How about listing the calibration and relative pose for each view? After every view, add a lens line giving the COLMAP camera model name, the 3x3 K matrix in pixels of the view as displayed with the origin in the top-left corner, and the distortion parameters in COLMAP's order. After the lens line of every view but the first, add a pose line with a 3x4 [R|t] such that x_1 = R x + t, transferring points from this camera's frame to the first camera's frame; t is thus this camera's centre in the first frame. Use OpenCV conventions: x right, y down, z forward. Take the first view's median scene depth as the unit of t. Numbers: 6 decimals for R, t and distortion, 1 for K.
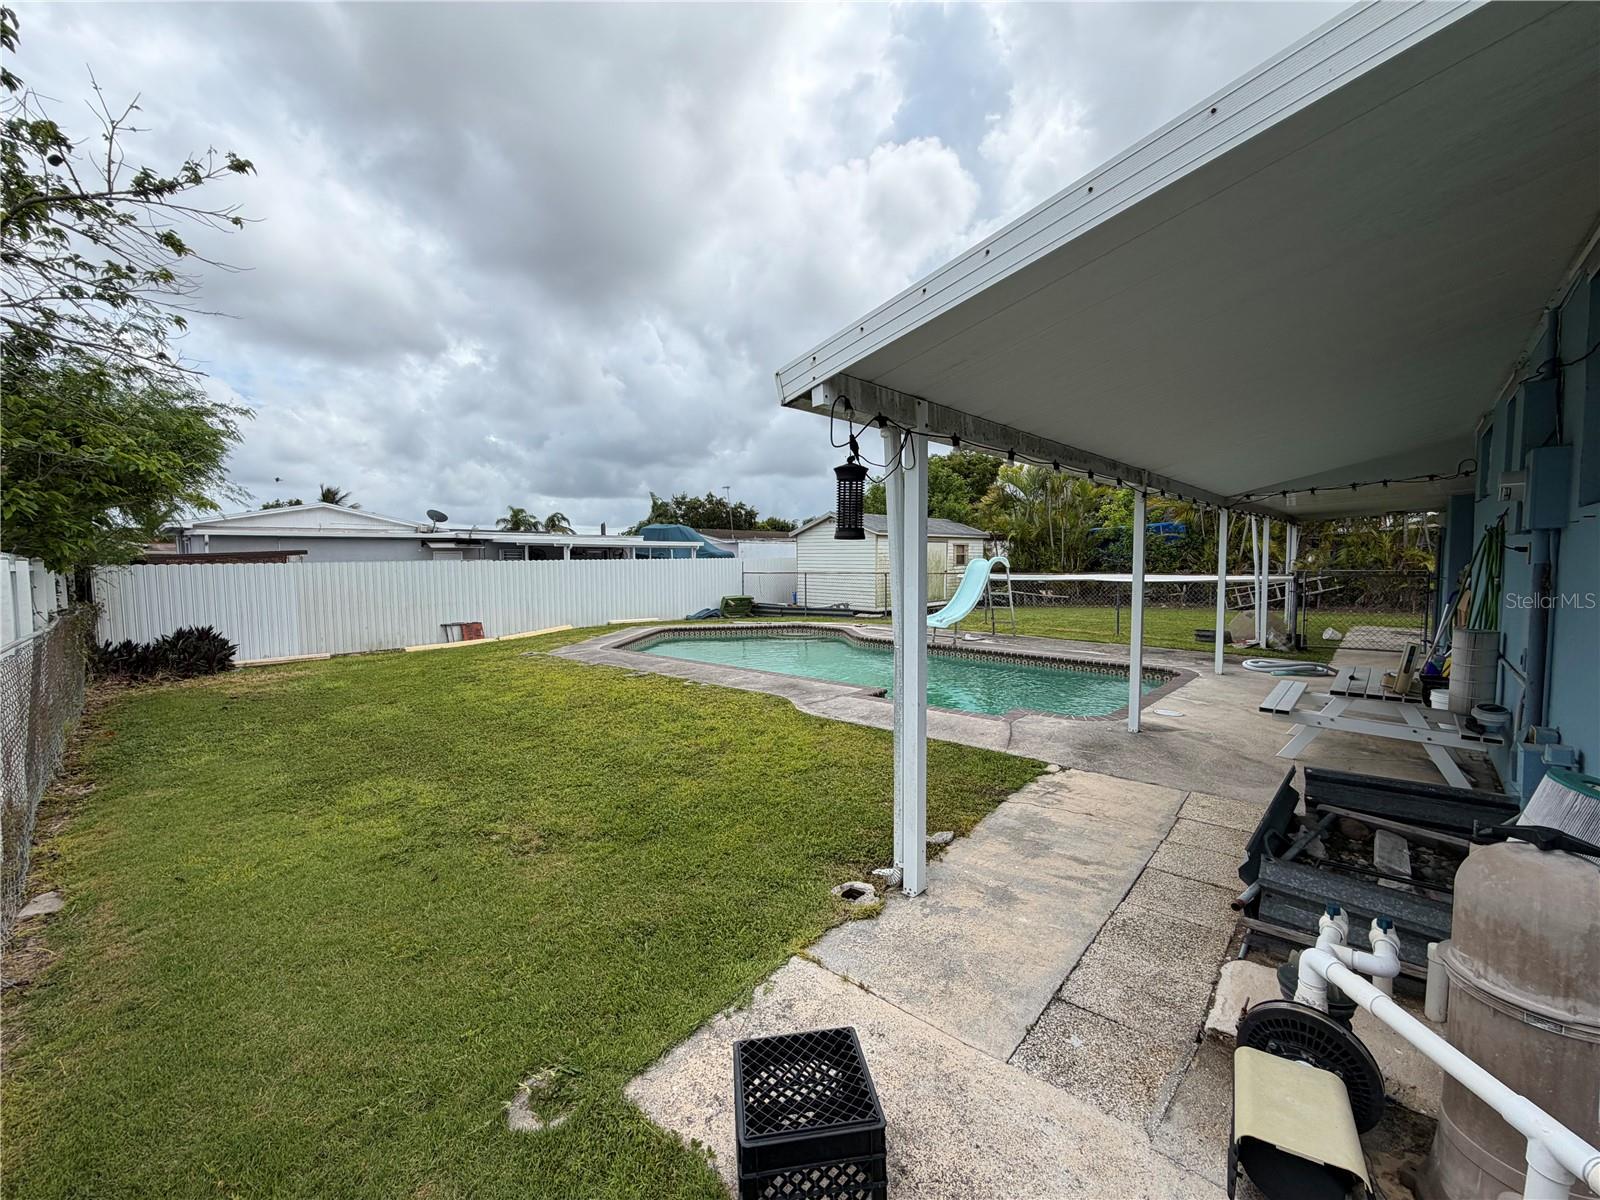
lens RADIAL K [[636.2, 0, 791.1], [0, 636.2, 598.1], [0, 0, 1]] dist [0.001803, -0.000076]
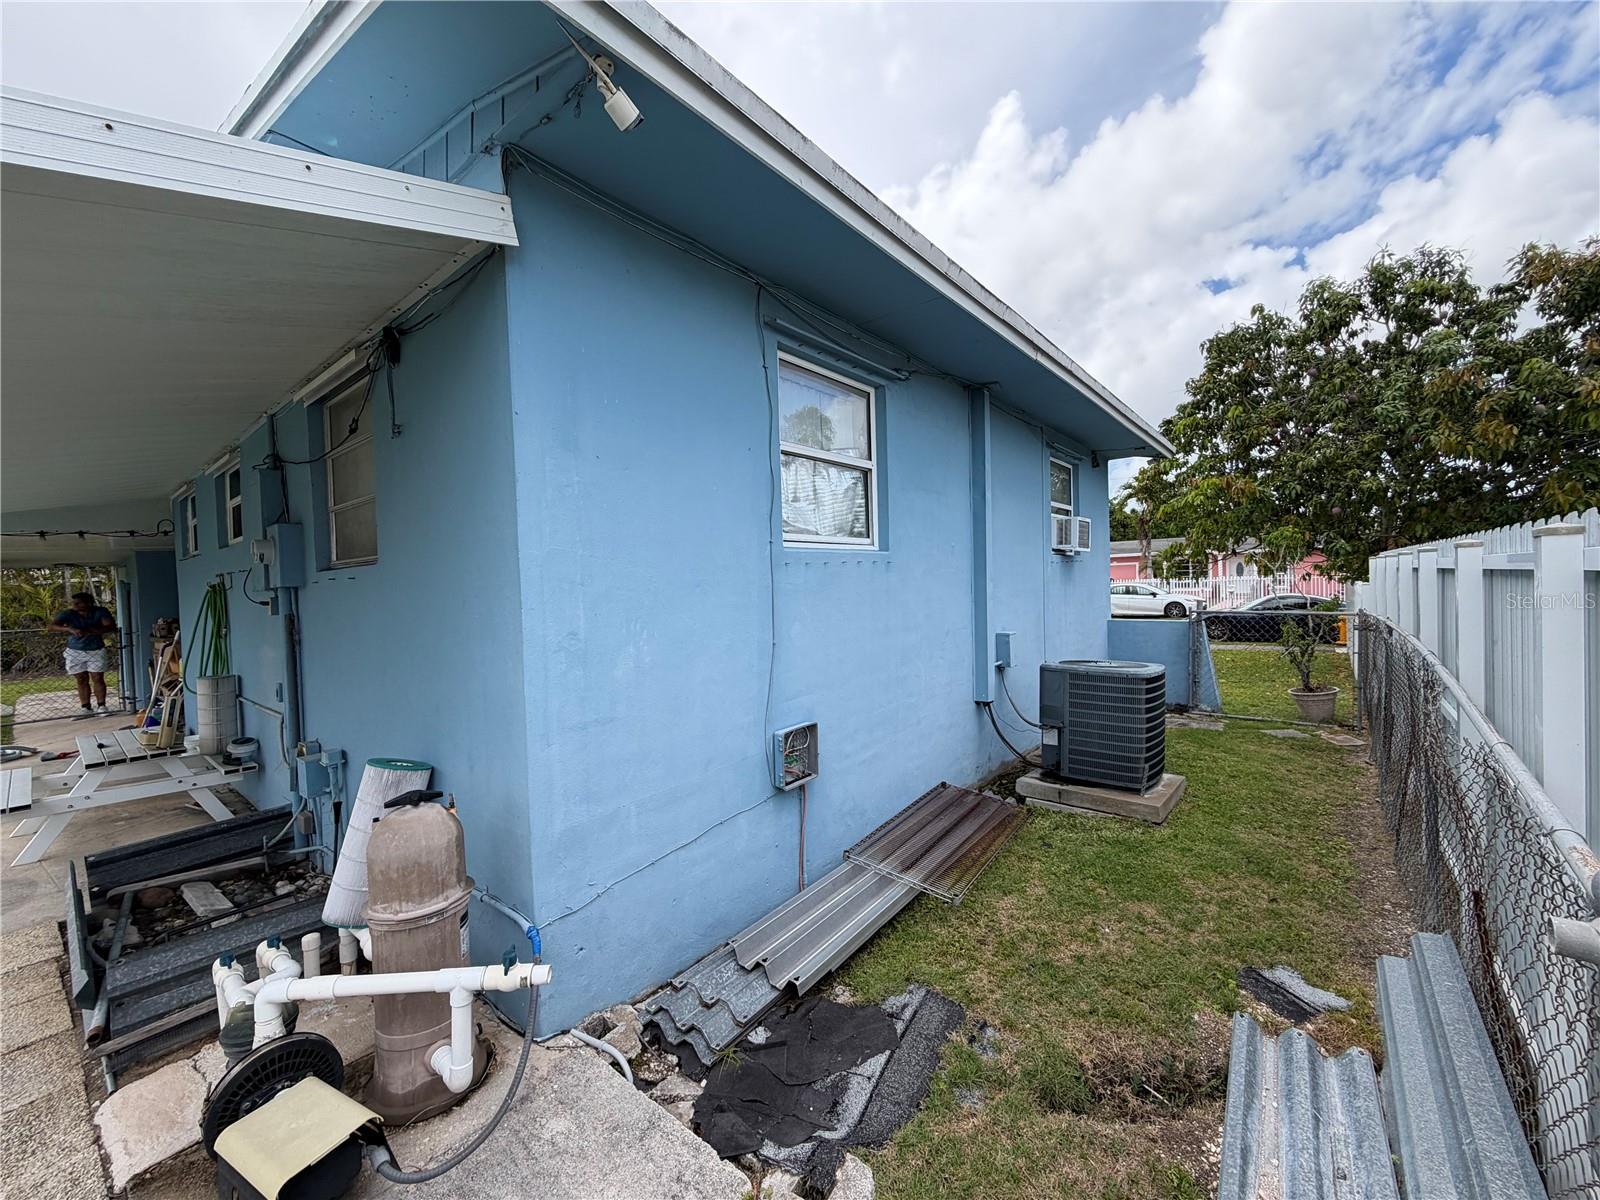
lens RADIAL K [[636.2, 0, 798.1], [0, 636.2, 599.6], [0, 0, 1]] dist [0.001803, -0.000076]
pose [[-0.071973, -0.010512, 0.997351, -0.152440], [0.092521, 0.995563, 0.017170, -0.010828], [-0.993106, 0.093512, -0.070681, 0.075758]]
